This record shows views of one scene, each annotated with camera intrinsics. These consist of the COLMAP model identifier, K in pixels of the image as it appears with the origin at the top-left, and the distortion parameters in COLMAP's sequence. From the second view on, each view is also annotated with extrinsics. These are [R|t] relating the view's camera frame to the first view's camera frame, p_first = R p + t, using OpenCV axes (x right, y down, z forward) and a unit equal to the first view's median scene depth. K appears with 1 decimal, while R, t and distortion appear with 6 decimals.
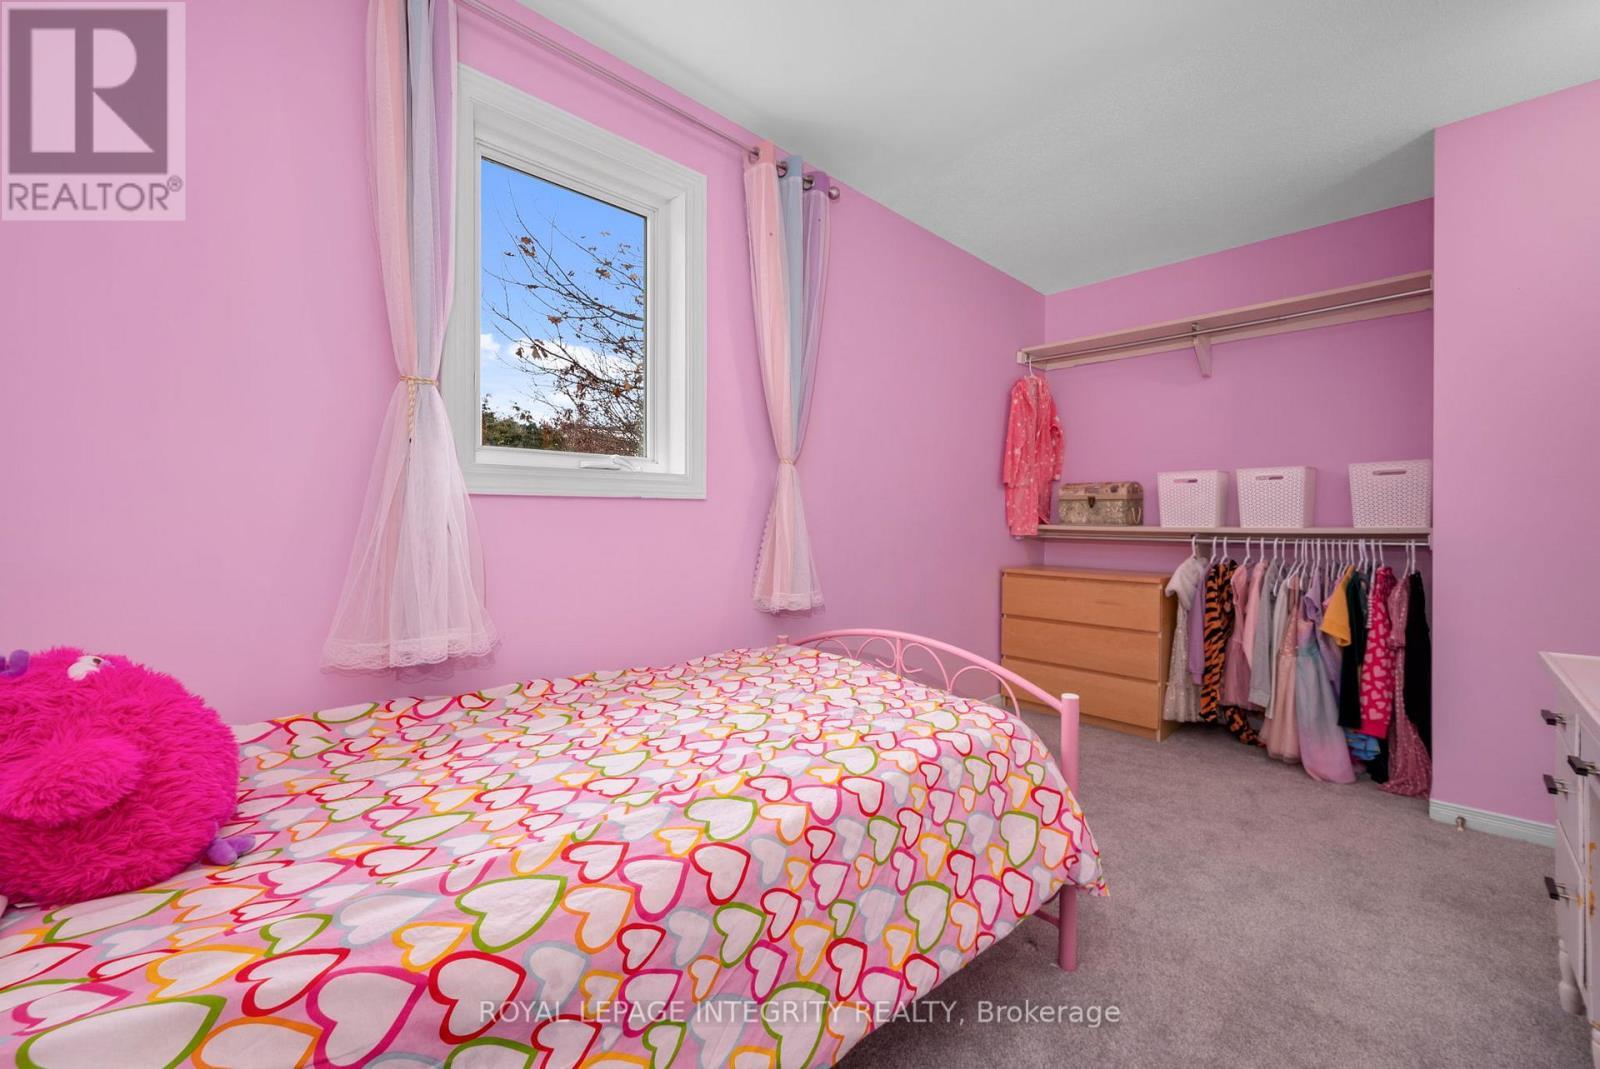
lens RADIAL K [[650.0, 0, 795.5], [0, 650.0, 544.1], [0, 0, 1]] dist [0.000350, 0.000020]
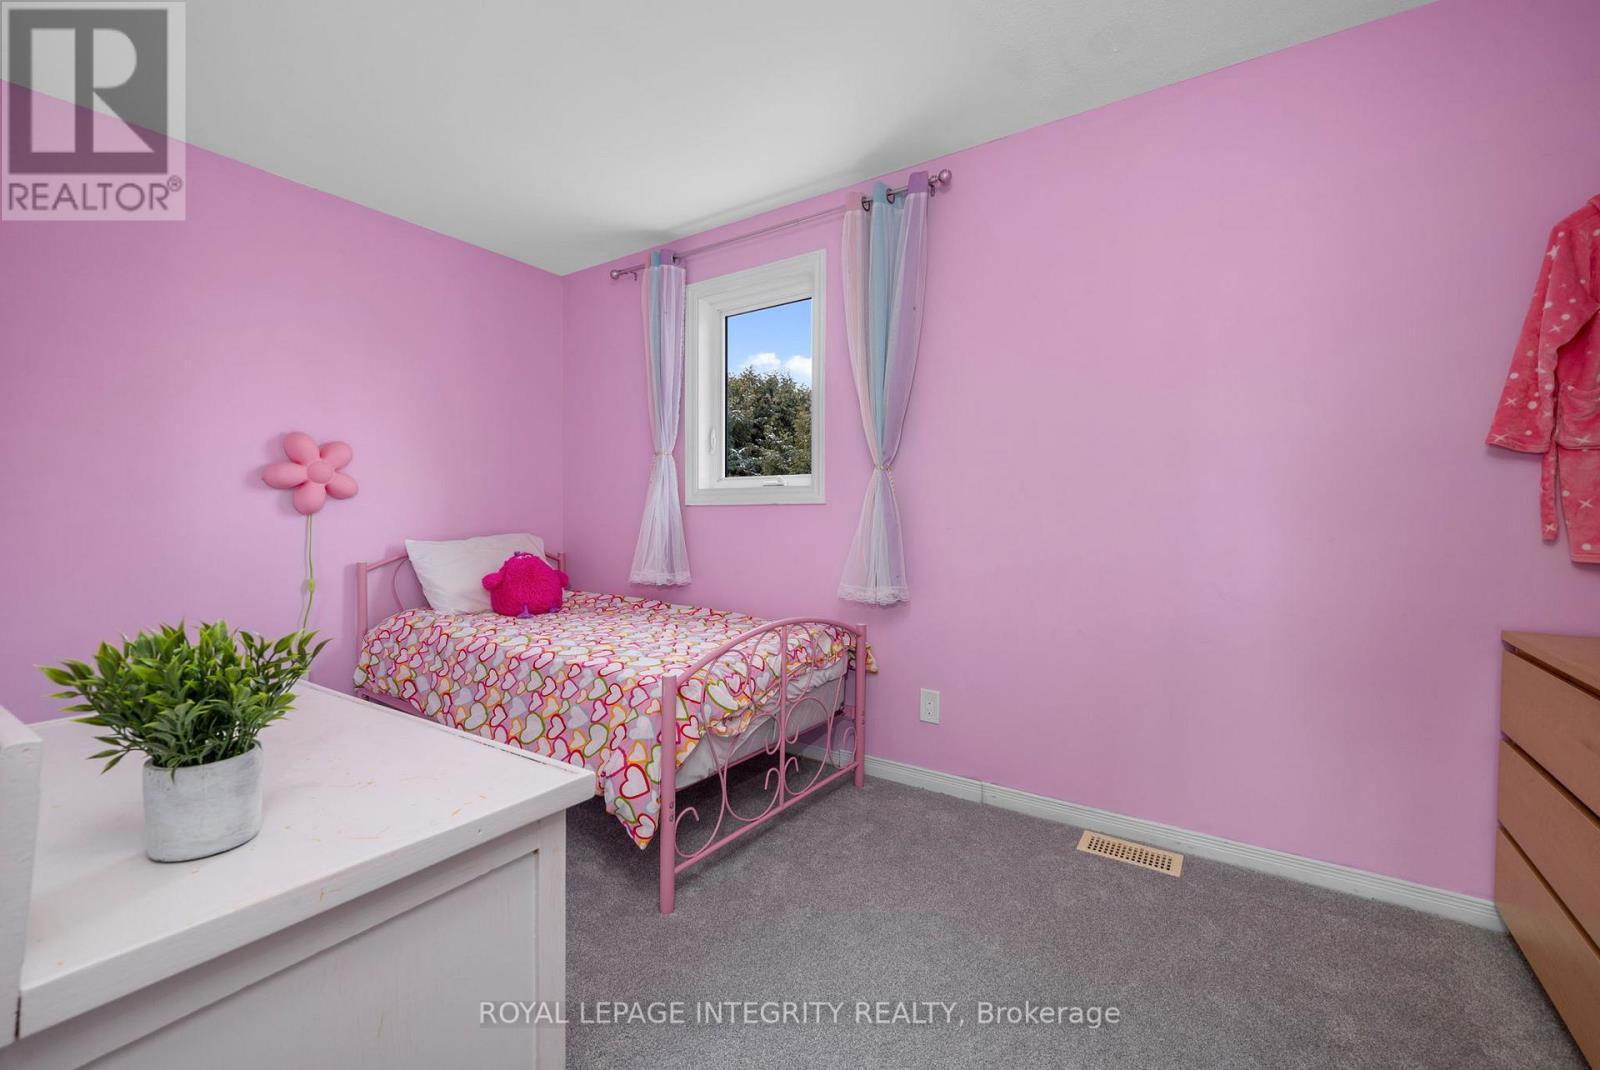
lens RADIAL K [[650.0, 0, 795.5], [0, 650.0, 544.6], [0, 0, 1]] dist [0.000350, 0.000020]
pose [[0.183153, 0.034633, -0.982474, 2.136506], [-0.033080, 0.999030, 0.029050, -0.043871], [0.982528, 0.027179, 0.184121, 1.366090]]
